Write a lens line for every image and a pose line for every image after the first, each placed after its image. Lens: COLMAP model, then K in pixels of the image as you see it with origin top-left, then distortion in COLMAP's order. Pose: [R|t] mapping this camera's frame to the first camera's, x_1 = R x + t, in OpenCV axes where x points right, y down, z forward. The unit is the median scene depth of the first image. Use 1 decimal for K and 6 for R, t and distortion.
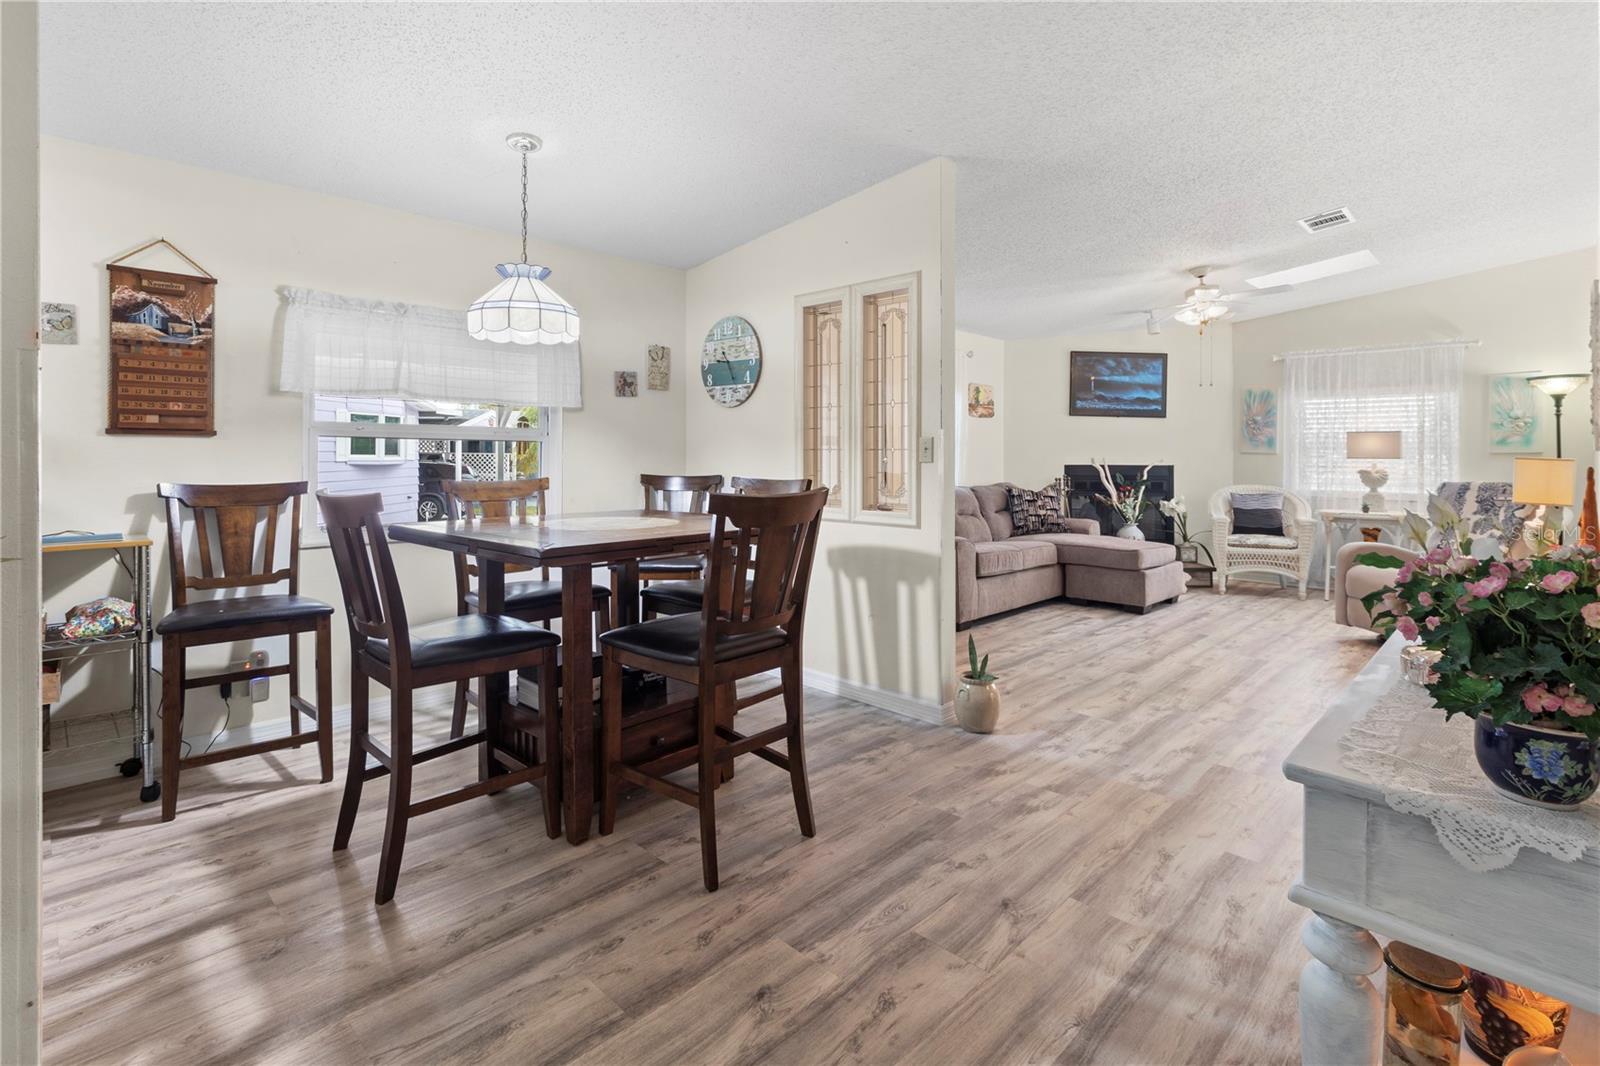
lens RADIAL K [[753.4, 0, 816.0], [0, 753.4, 453.6], [0, 0, 1]] dist [0.000588, 0.000885]
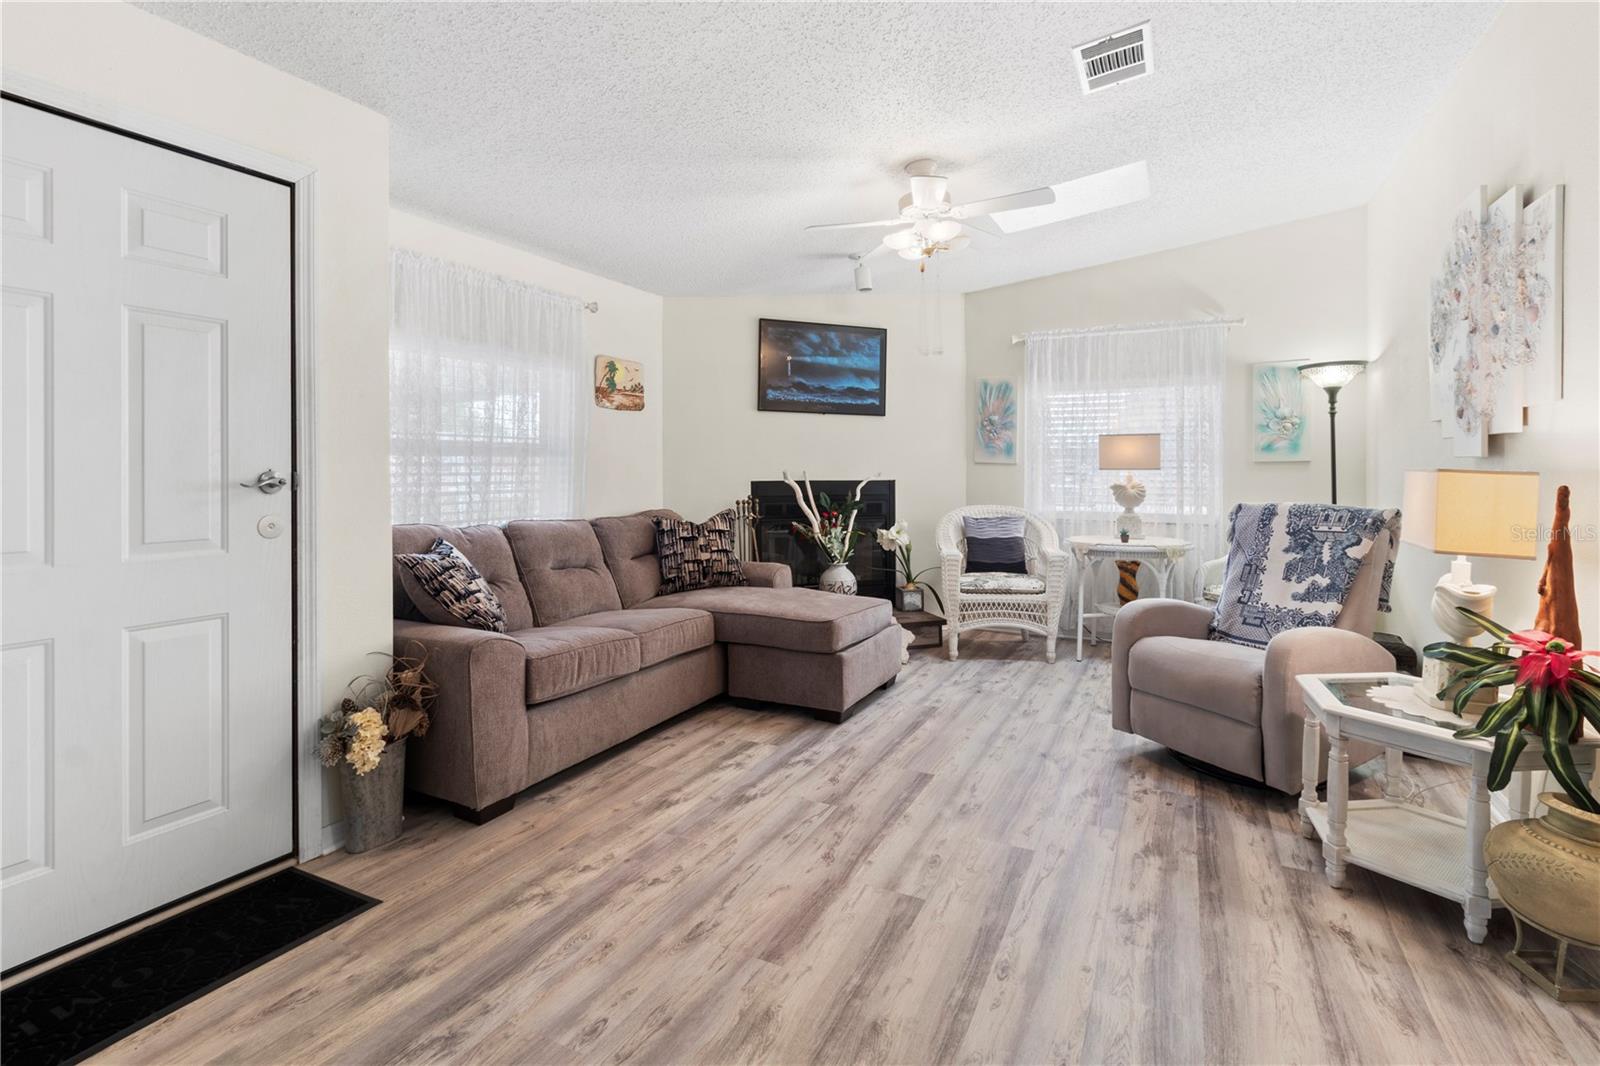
lens RADIAL K [[753.4, 0, 819.2], [0, 753.4, 472.2], [0, 0, 1]] dist [0.000588, 0.000885]
pose [[0.949726, -0.007350, 0.312996, 0.191819], [0.004775, 0.999948, 0.008991, 0.000589], [-0.313046, -0.007045, 0.949712, 0.356209]]
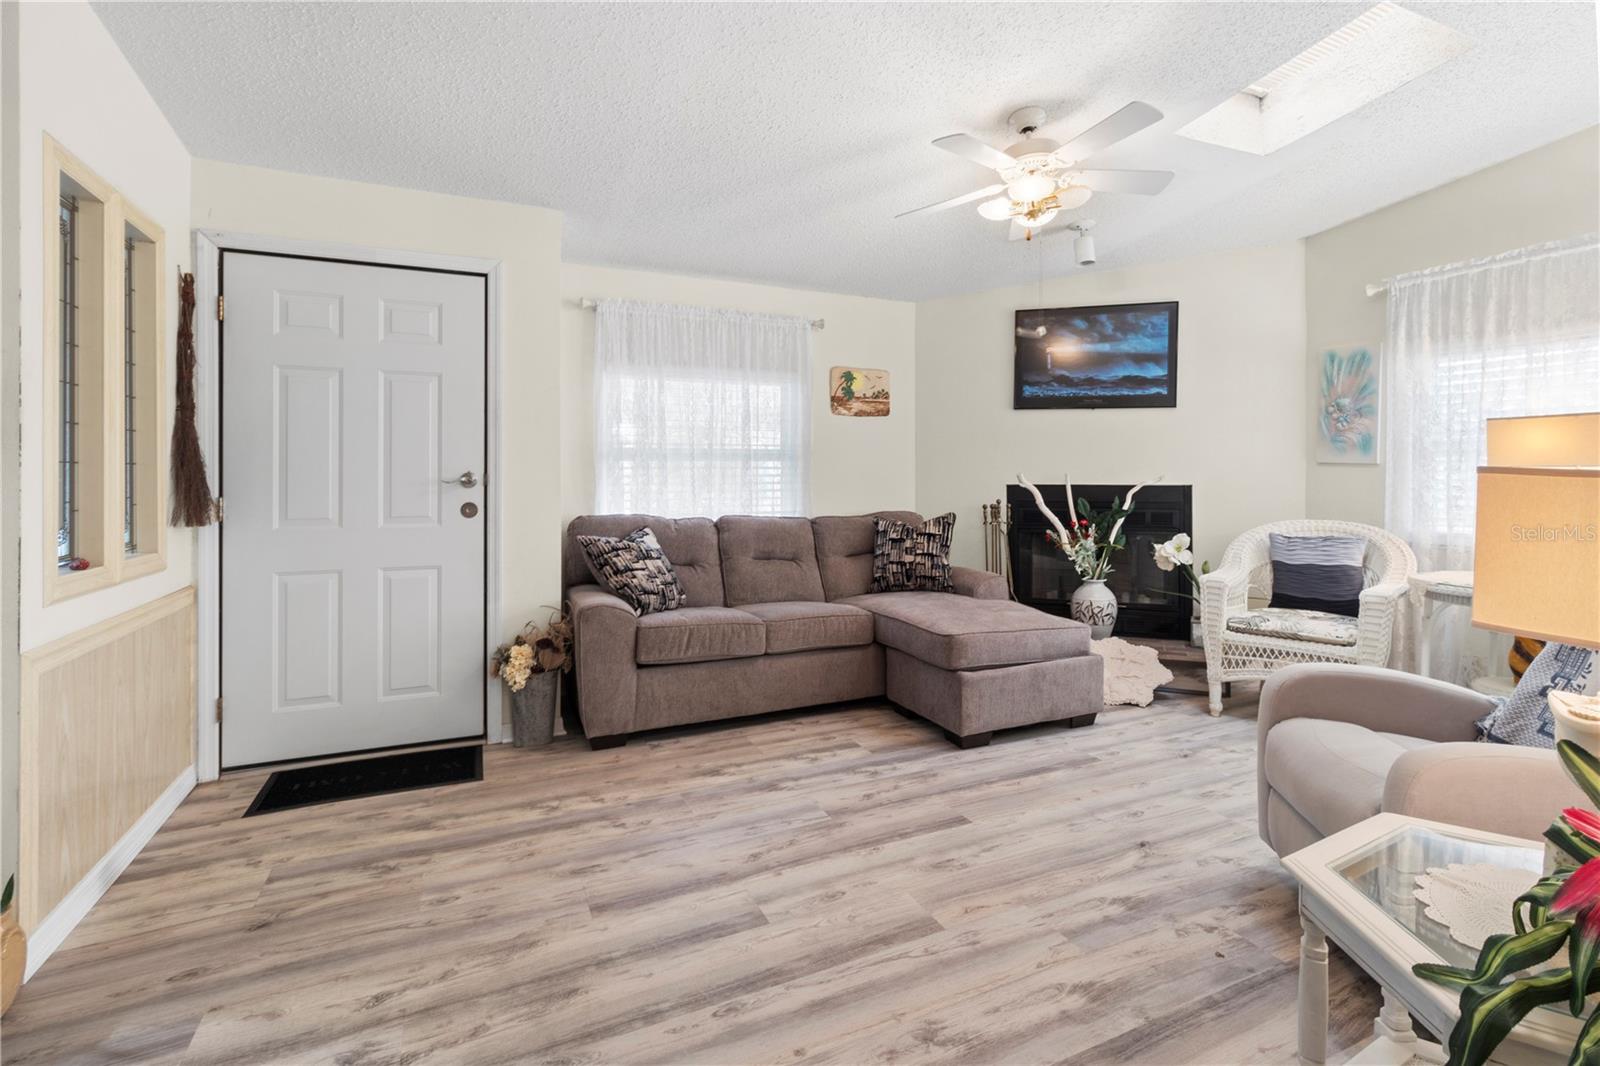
lens RADIAL K [[753.4, 0, 819.3], [0, 753.4, 475.7], [0, 0, 1]] dist [0.000588, 0.000885]
pose [[0.936756, -0.005444, -0.349941, 0.454900], [0.007061, 0.999969, 0.003345, 0.004190], [0.349912, -0.005604, 0.936766, 0.368317]]
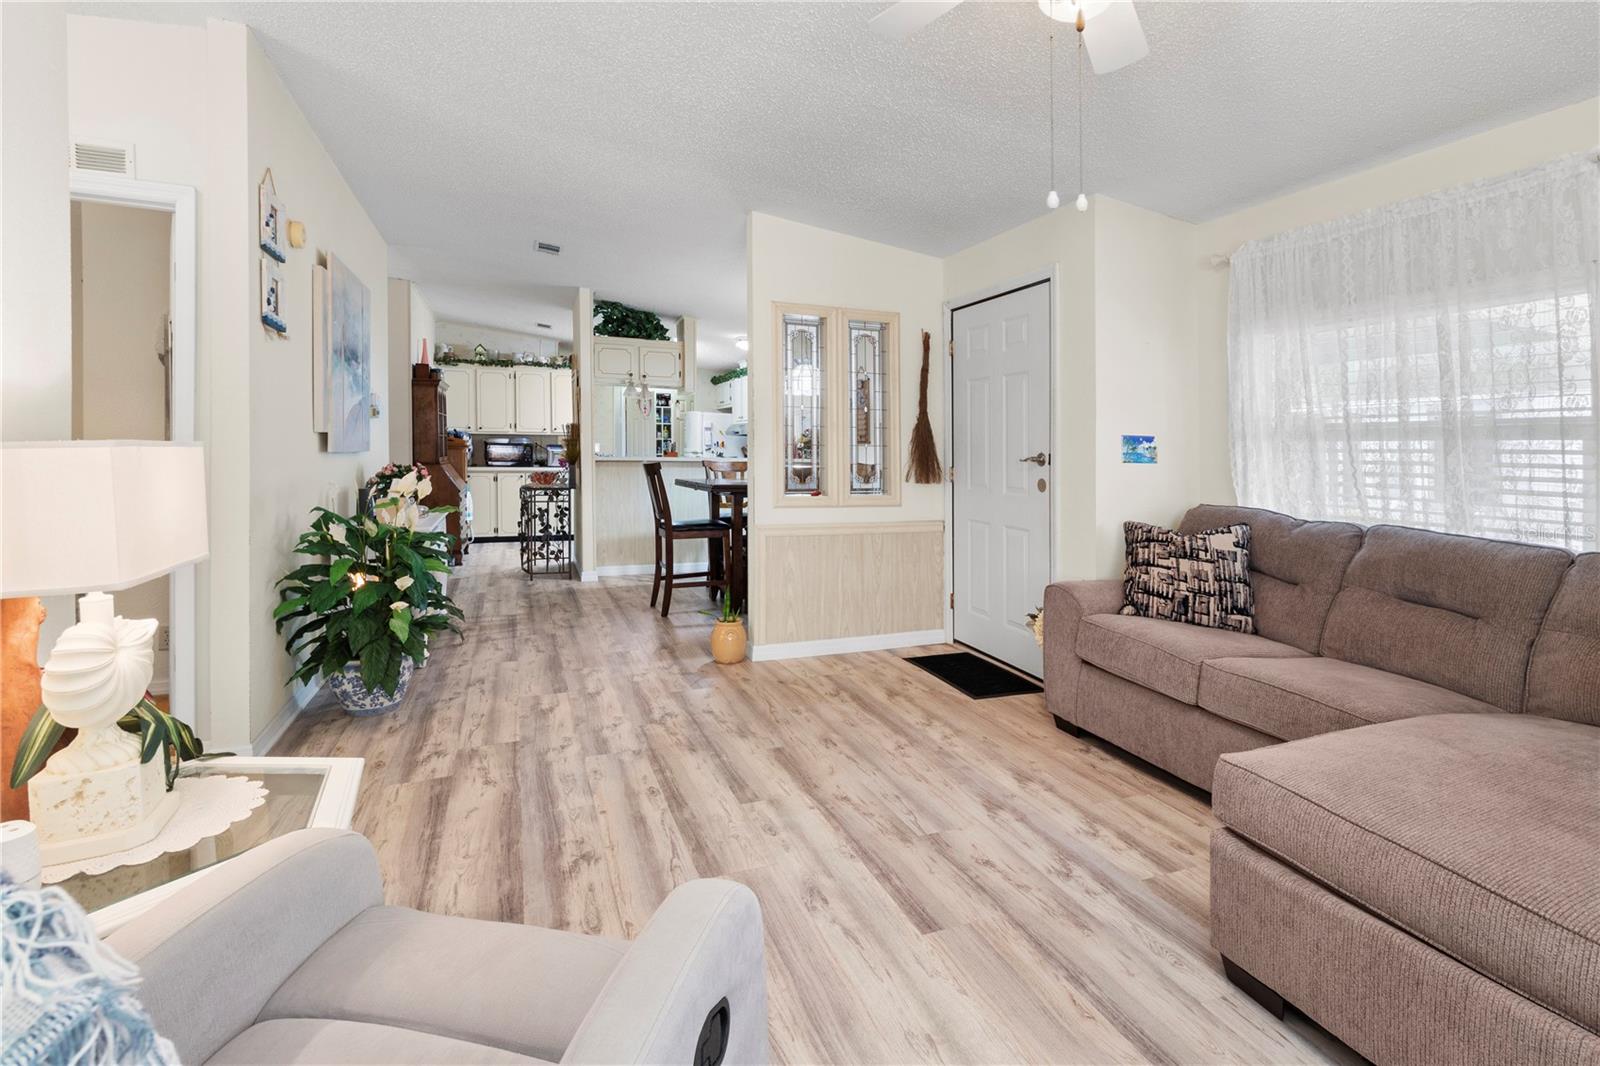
lens RADIAL K [[753.4, 0, 821.6], [0, 753.4, 475.7], [0, 0, 1]] dist [0.000588, 0.000885]
pose [[-0.402785, 0.021607, -0.915040, 0.659822], [-0.013053, 0.999484, 0.029347, 0.004495], [0.915202, 0.023764, -0.402295, 0.826723]]
